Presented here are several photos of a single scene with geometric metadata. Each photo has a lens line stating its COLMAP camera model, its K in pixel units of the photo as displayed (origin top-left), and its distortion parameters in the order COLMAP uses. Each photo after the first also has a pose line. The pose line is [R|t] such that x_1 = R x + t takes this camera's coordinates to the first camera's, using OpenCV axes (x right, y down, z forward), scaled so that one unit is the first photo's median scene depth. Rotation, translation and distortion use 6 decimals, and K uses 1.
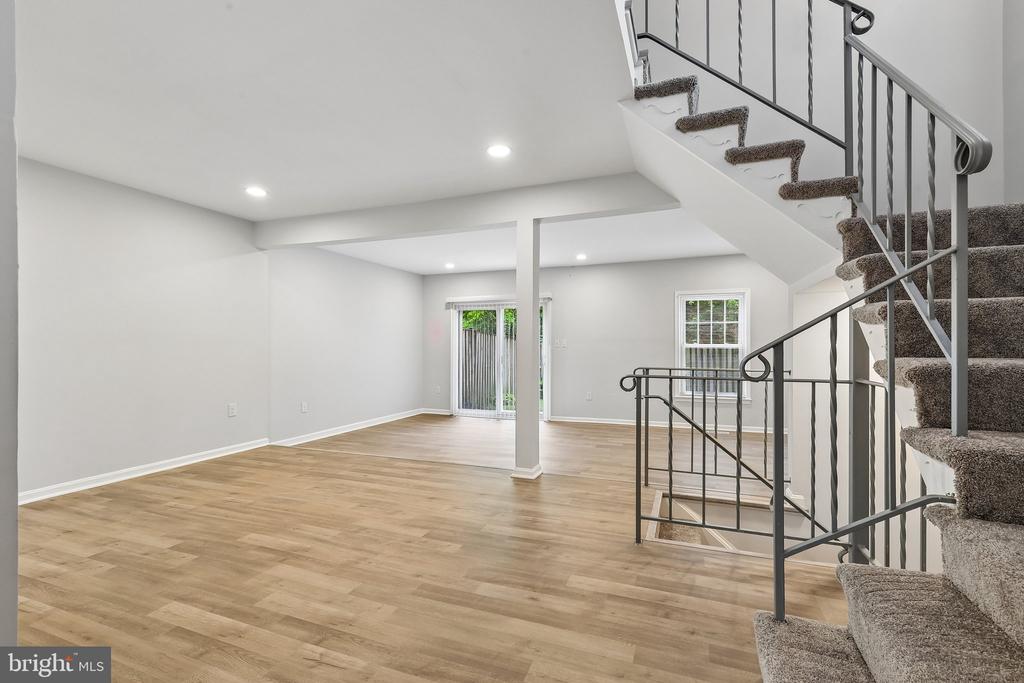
lens RADIAL K [[450.5, 0, 512.1], [0, 450.5, 346.5], [0, 0, 1]] dist [0.002721, 0.000733]
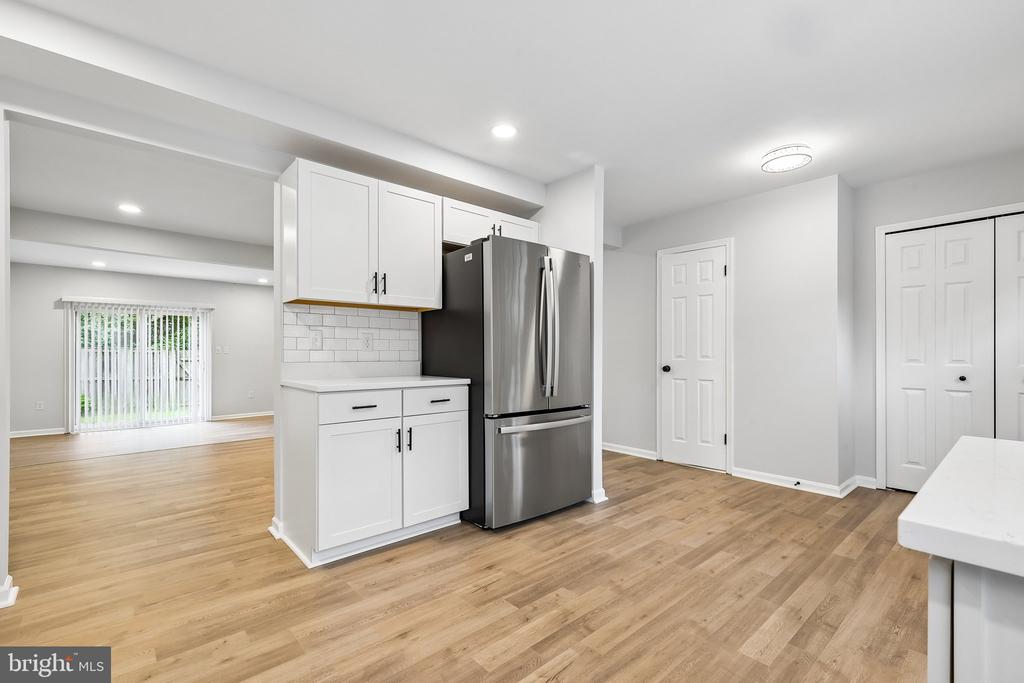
lens RADIAL K [[450.5, 0, 506.5], [0, 450.5, 350.3], [0, 0, 1]] dist [0.002721, 0.000733]
pose [[0.458018, 0.001926, 0.888941, -1.396944], [0.004775, 0.999978, -0.004627, 0.006362], [-0.888930, 0.006364, 0.457998, -0.372617]]
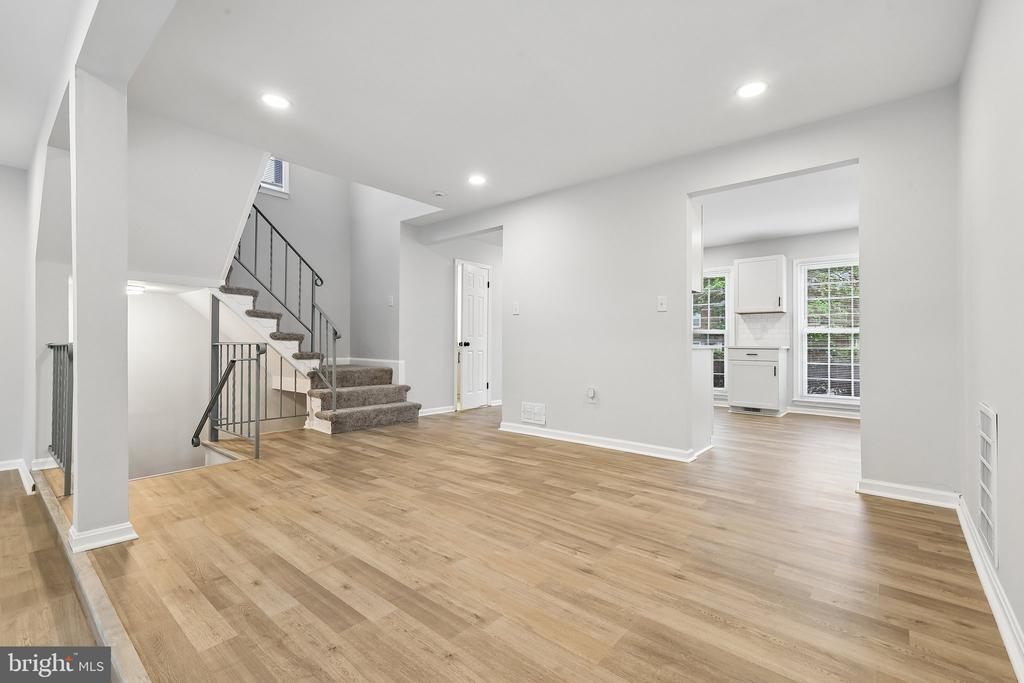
lens RADIAL K [[450.5, 0, 514.7], [0, 450.5, 343.9], [0, 0, 1]] dist [0.002721, 0.000733]
pose [[-0.948110, -0.002524, 0.317934, -0.764745], [-0.002529, 0.999997, 0.000399, 0.052611], [-0.317934, -0.000426, -0.948113, 1.674906]]
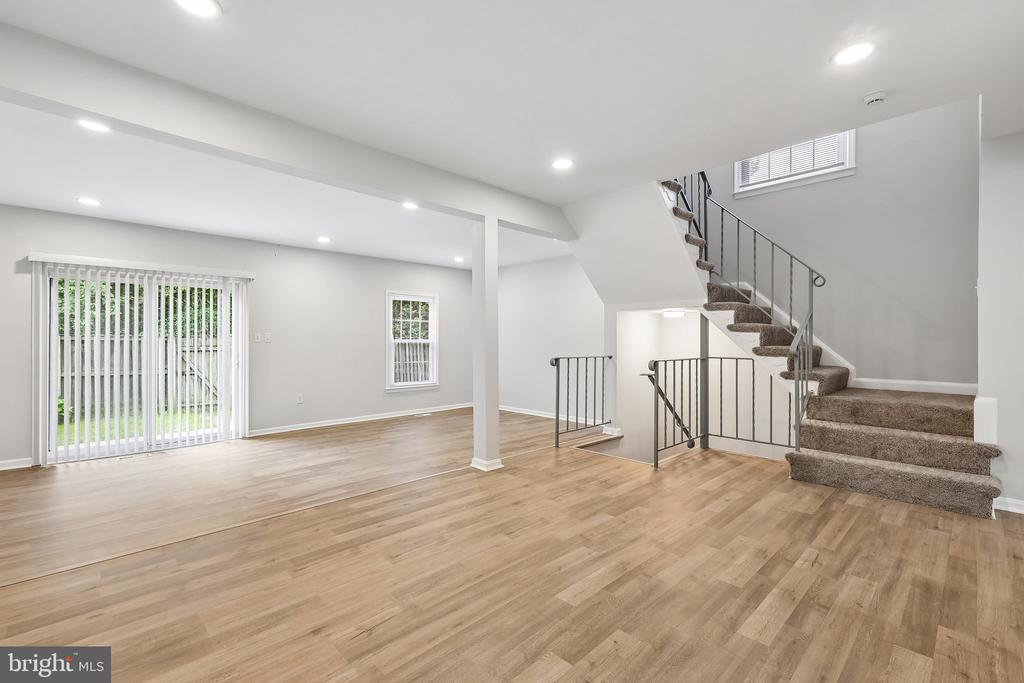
lens RADIAL K [[450.5, 0, 514.2], [0, 450.5, 341.2], [0, 0, 1]] dist [0.002721, 0.000733]
pose [[0.418779, 0.000696, 0.908088, -1.064217], [0.000404, 0.999999, -0.000953, 0.001261], [-0.908088, 0.000766, 0.418779, 0.634304]]
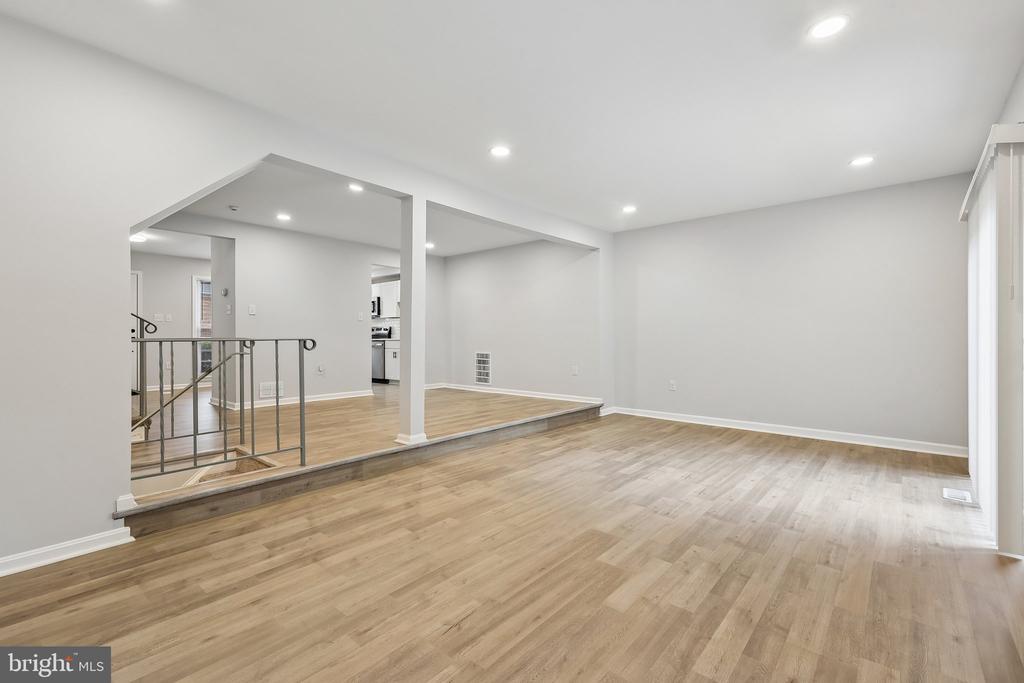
lens RADIAL K [[450.5, 0, 508.7], [0, 450.5, 338.0], [0, 0, 1]] dist [0.002721, 0.000733]
pose [[-0.346411, 0.002061, -0.938081, 1.121869], [0.000387, 0.999998, 0.002054, 0.049538], [0.938083, 0.000349, -0.346411, 1.914210]]
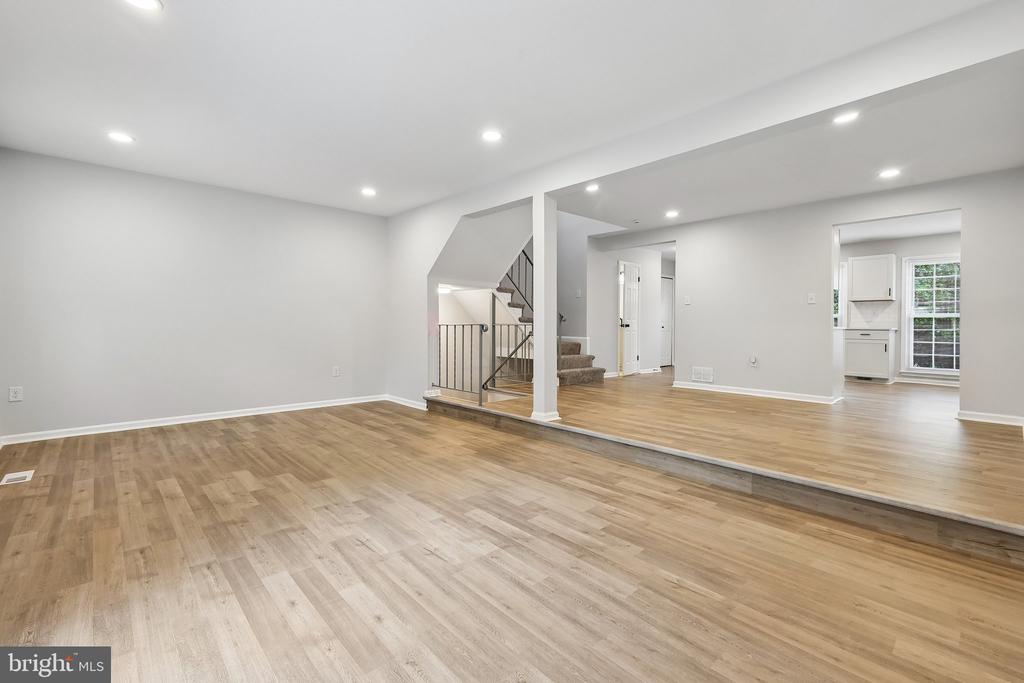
lens RADIAL K [[450.5, 0, 519.0], [0, 450.5, 329.3], [0, 0, 1]] dist [0.002721, 0.000733]
pose [[-0.900475, -0.008637, 0.434822, -0.499668], [-0.005196, 0.999945, 0.009102, 0.056148], [-0.434877, 0.005937, -0.900470, 2.495239]]
